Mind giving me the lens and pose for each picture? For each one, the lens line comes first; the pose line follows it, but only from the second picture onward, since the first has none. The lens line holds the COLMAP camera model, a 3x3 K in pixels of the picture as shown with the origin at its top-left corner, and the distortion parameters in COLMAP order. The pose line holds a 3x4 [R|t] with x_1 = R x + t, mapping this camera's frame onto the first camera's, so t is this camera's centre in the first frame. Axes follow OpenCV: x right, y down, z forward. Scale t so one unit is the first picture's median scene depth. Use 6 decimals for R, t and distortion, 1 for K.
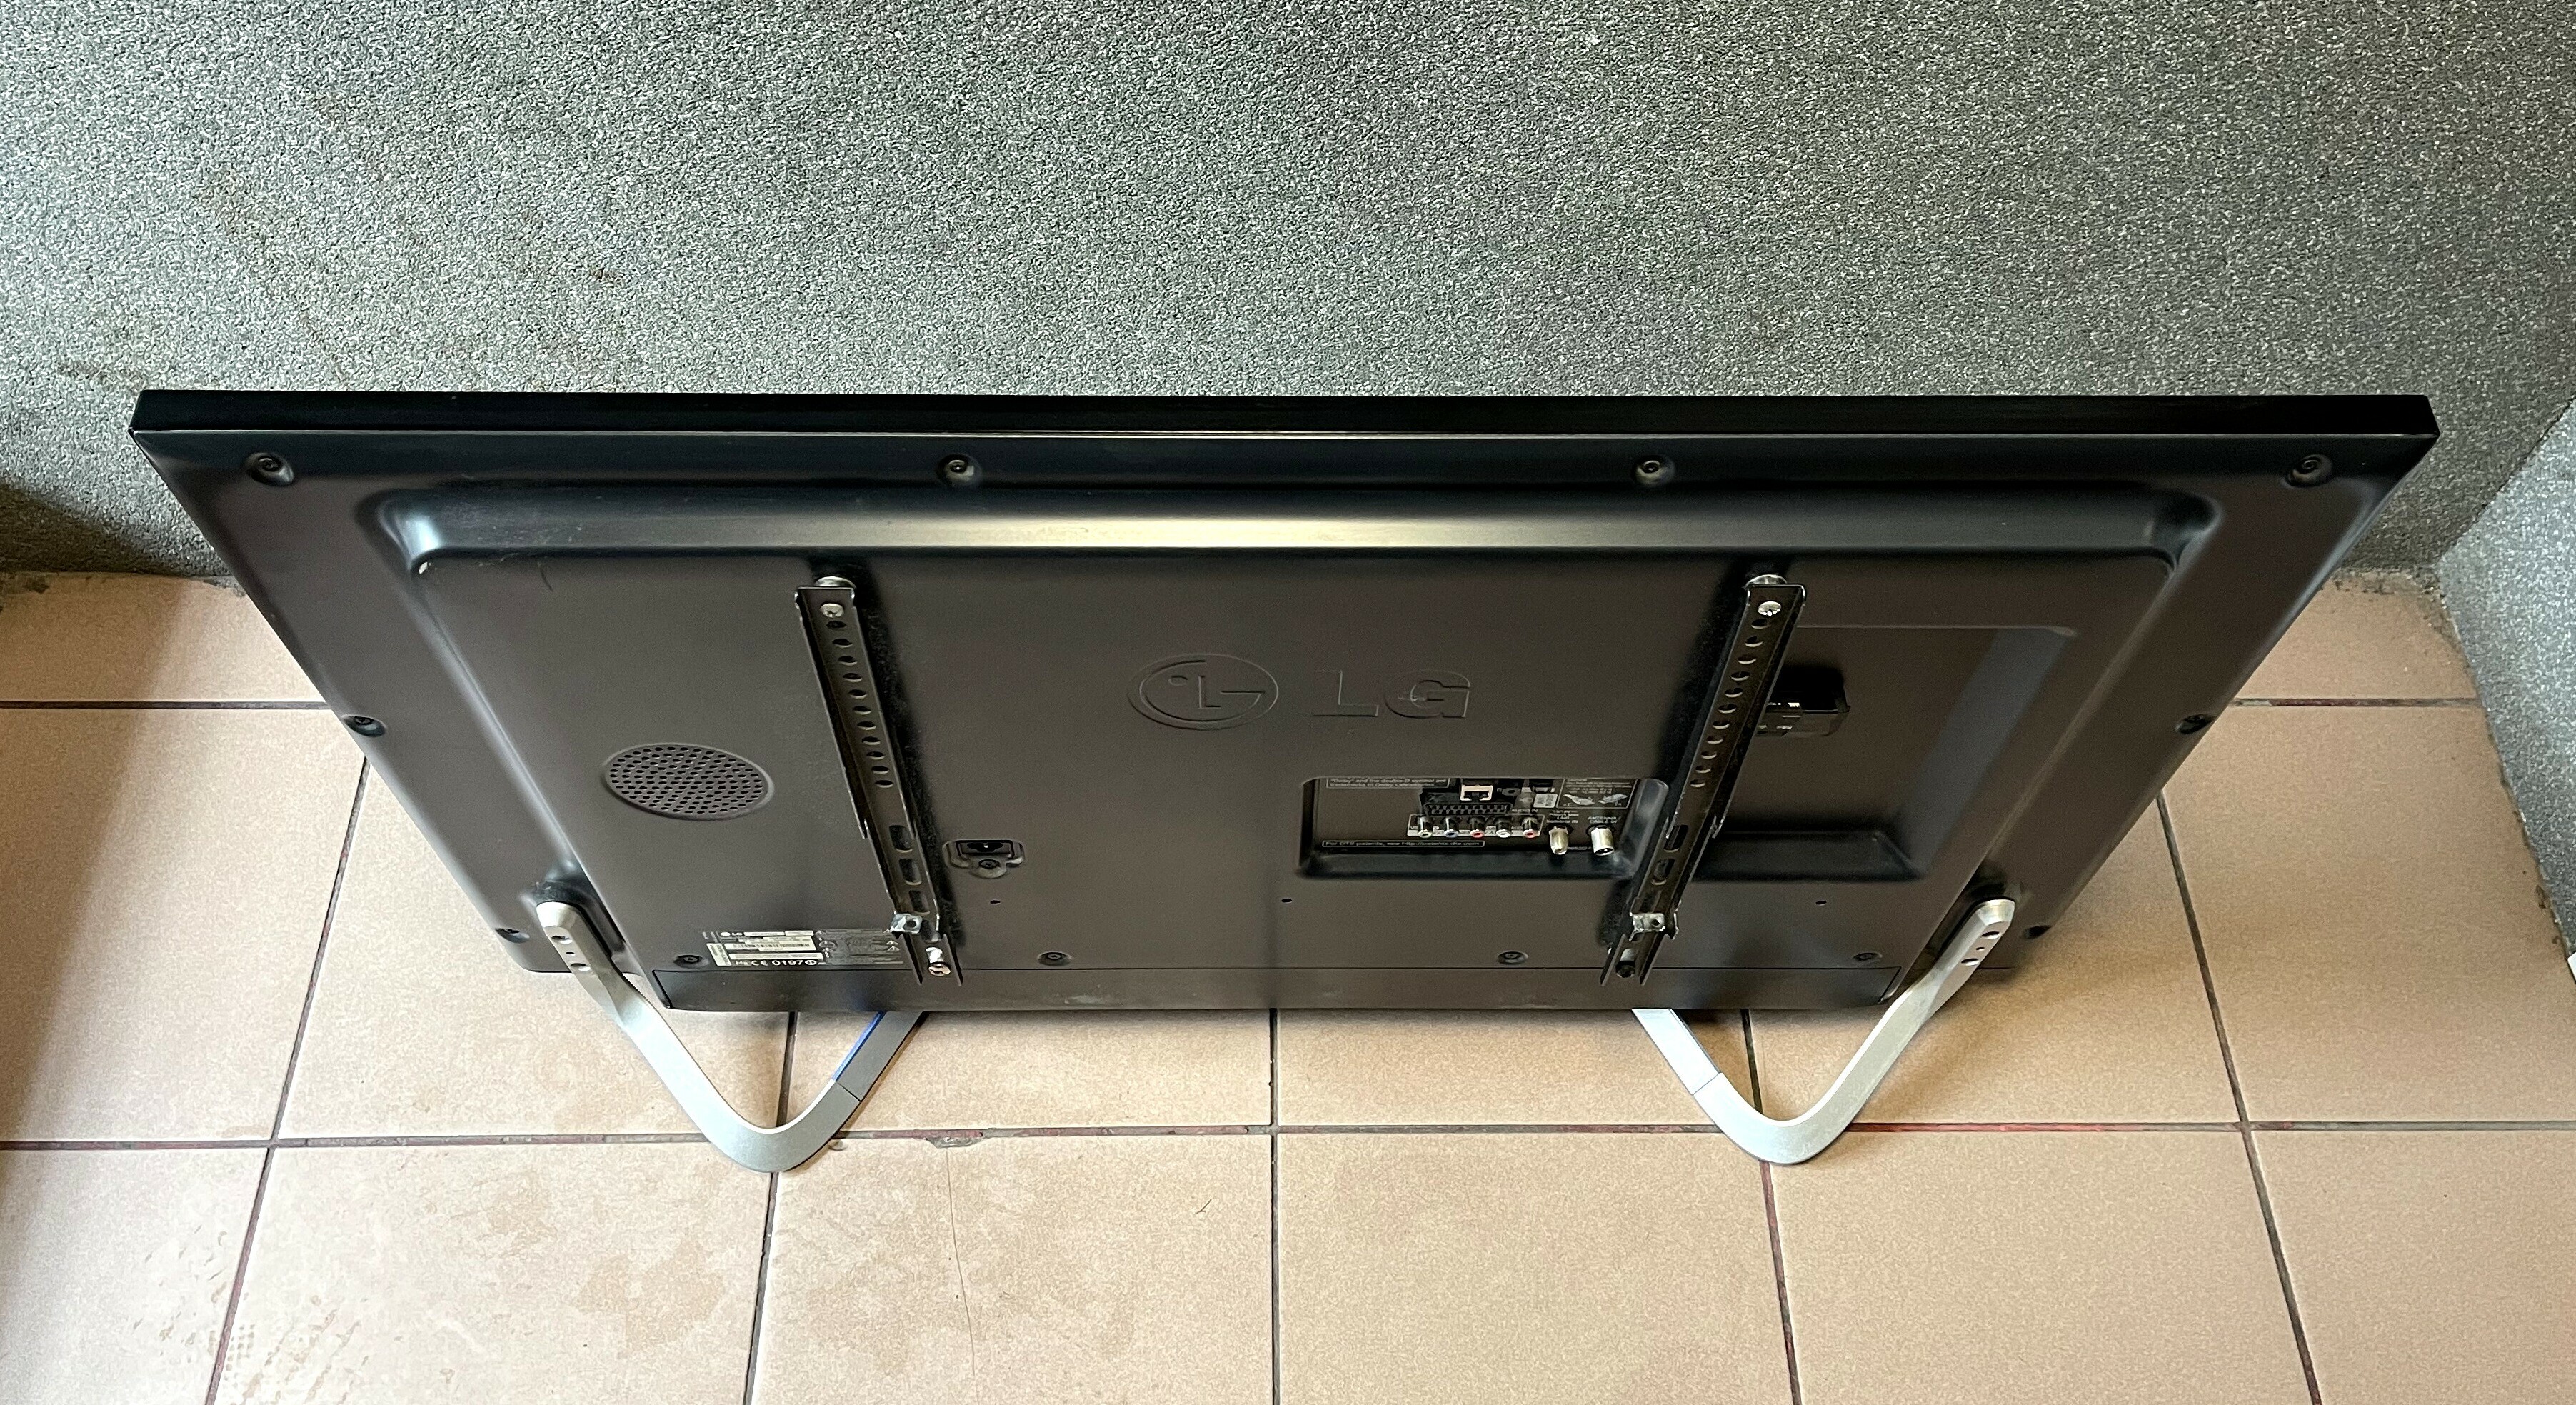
lens RADIAL K [[2128.5, 0, 1290.5], [0, 2128.5, 695.1], [0, 0, 1]] dist [0.014422, 0.006765]
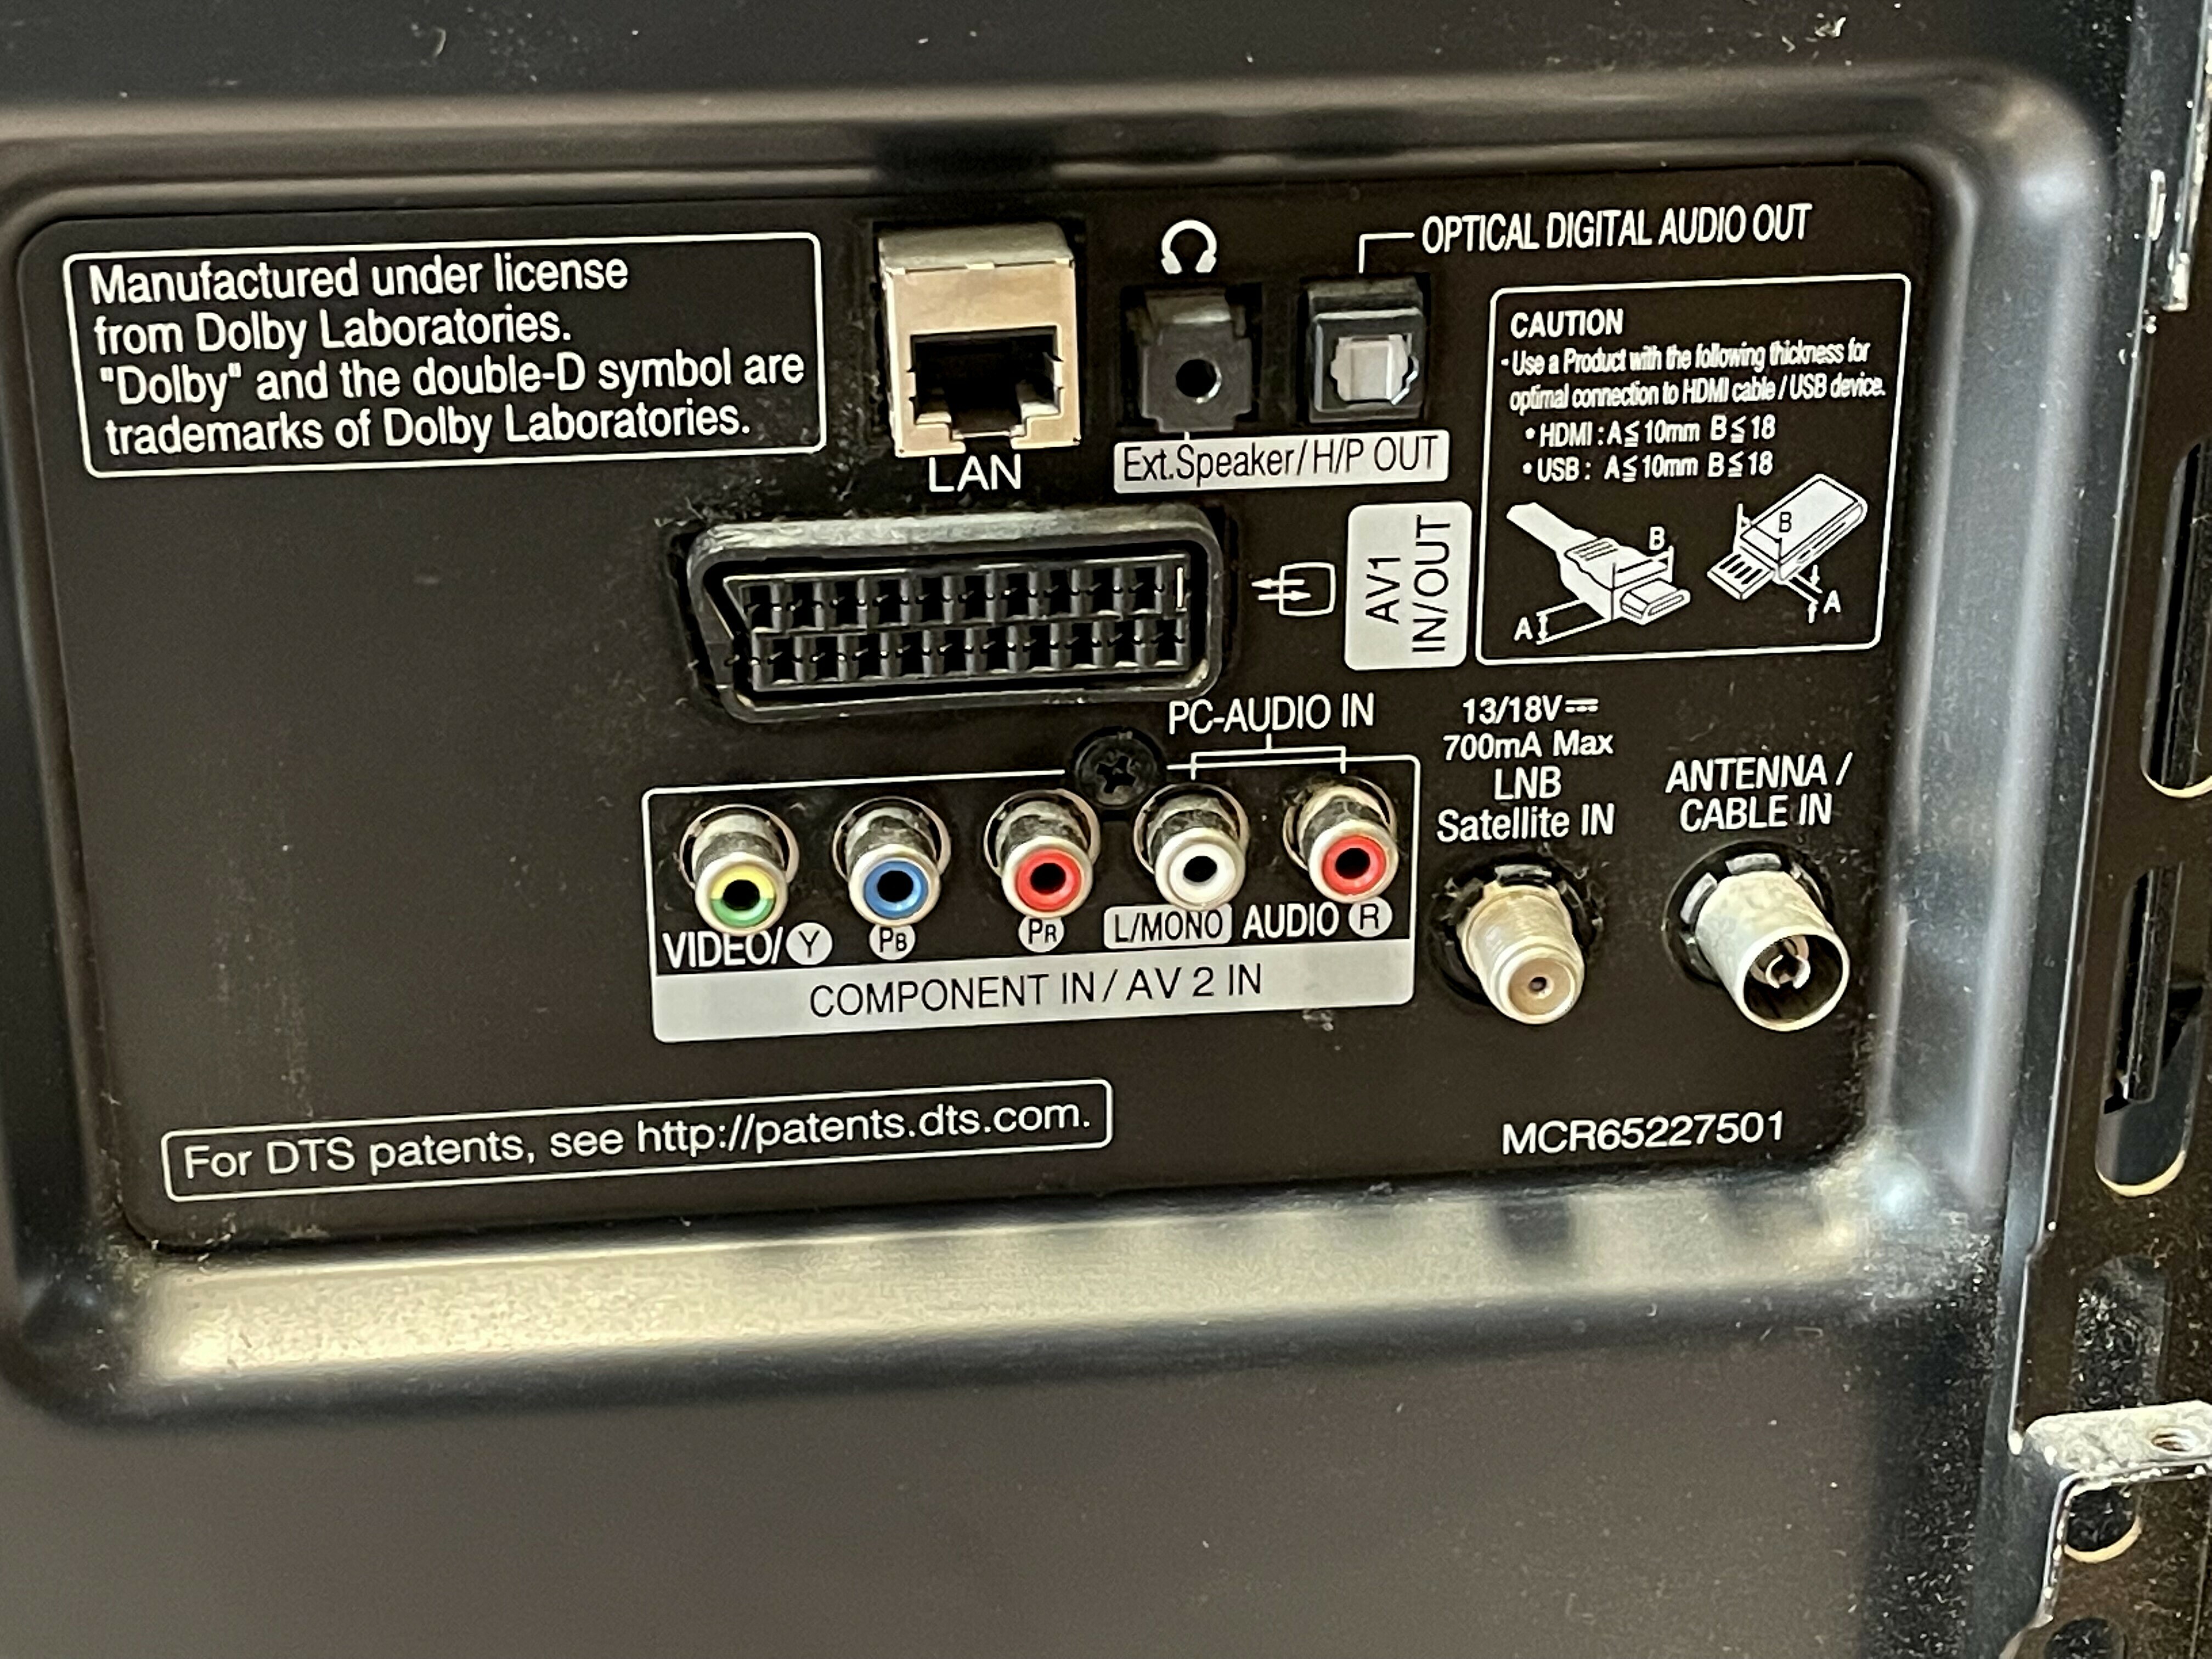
lens RADIAL K [[4123.7, 0, 1106.0], [0, 4123.7, 837.5], [0, 0, 1]] dist [0.251856, 0.000000]
pose [[0.994359, -0.060202, 0.087332, 0.054812], [0.098749, 0.825992, -0.554965, 0.211391], [-0.038725, 0.560458, 0.827277, 0.620097]]
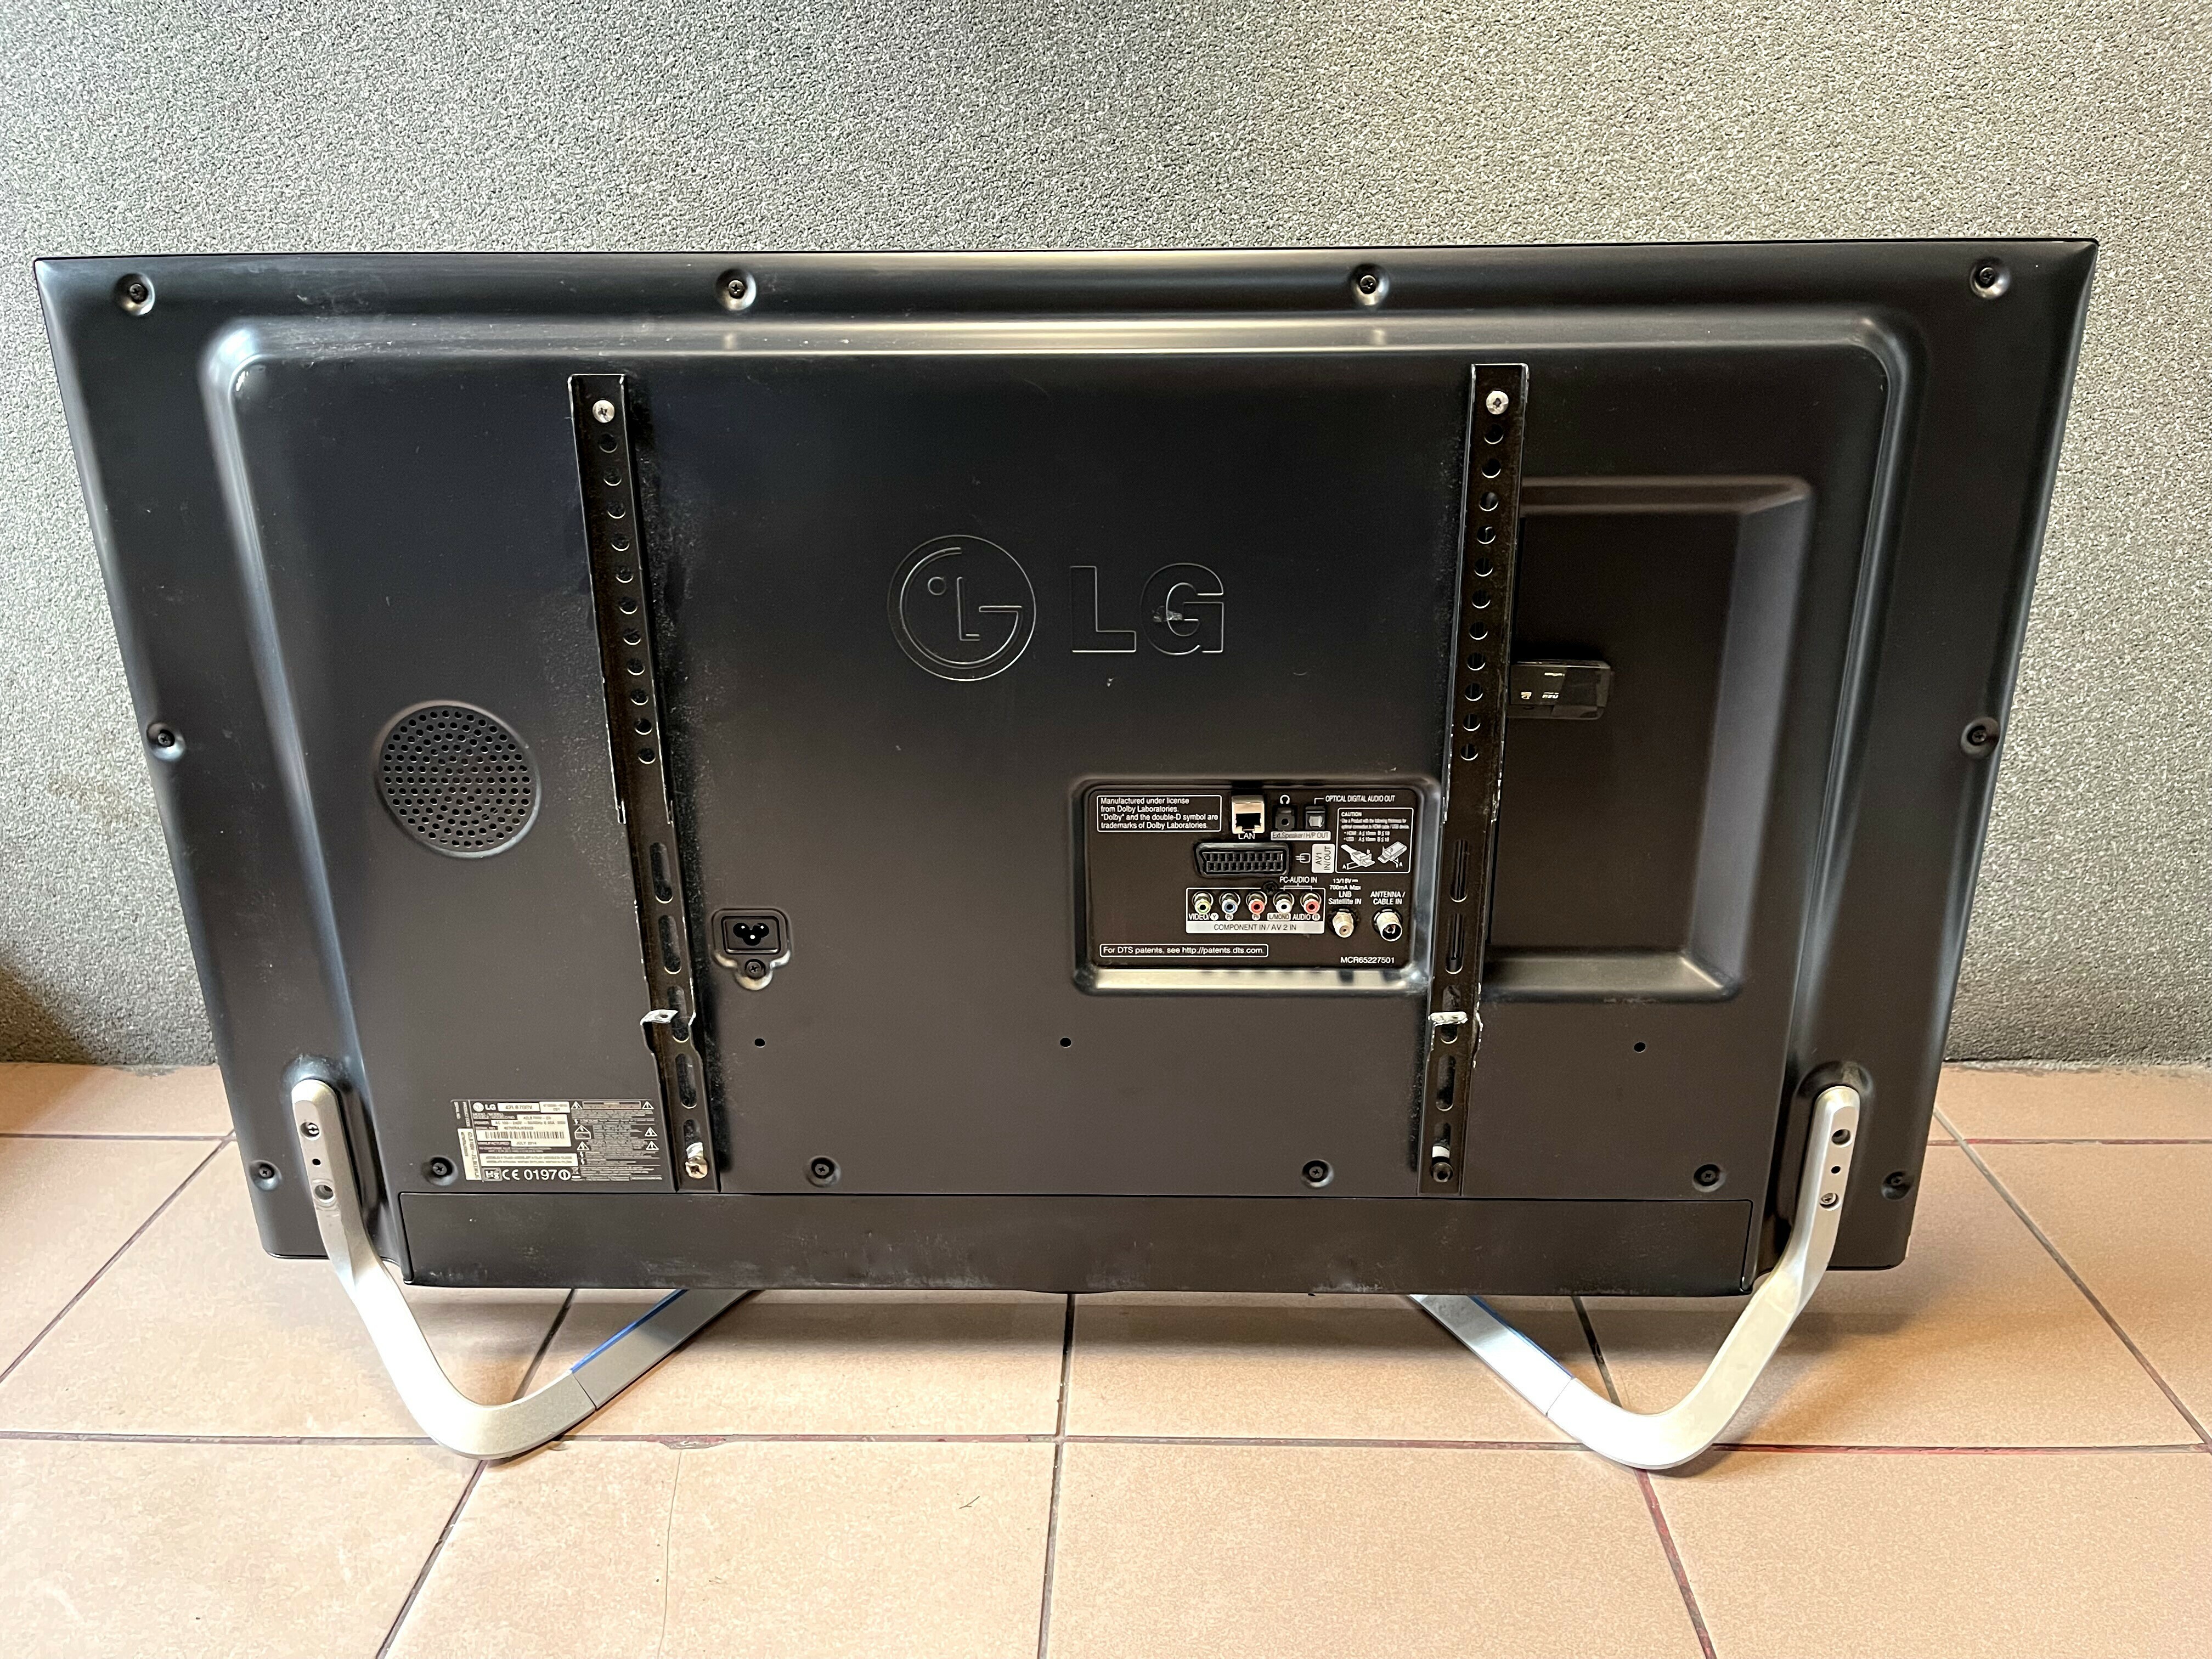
lens RADIAL K [[1691.3, 0, 1105.8], [0, 1691.3, 838.7], [0, 0, 1]] dist [0.017969, -0.028405]
pose [[0.998552, -0.015621, -0.051486, 0.051034], [-0.018221, 0.802203, -0.596773, 0.427053], [0.050625, 0.596847, 0.800756, 0.312543]]
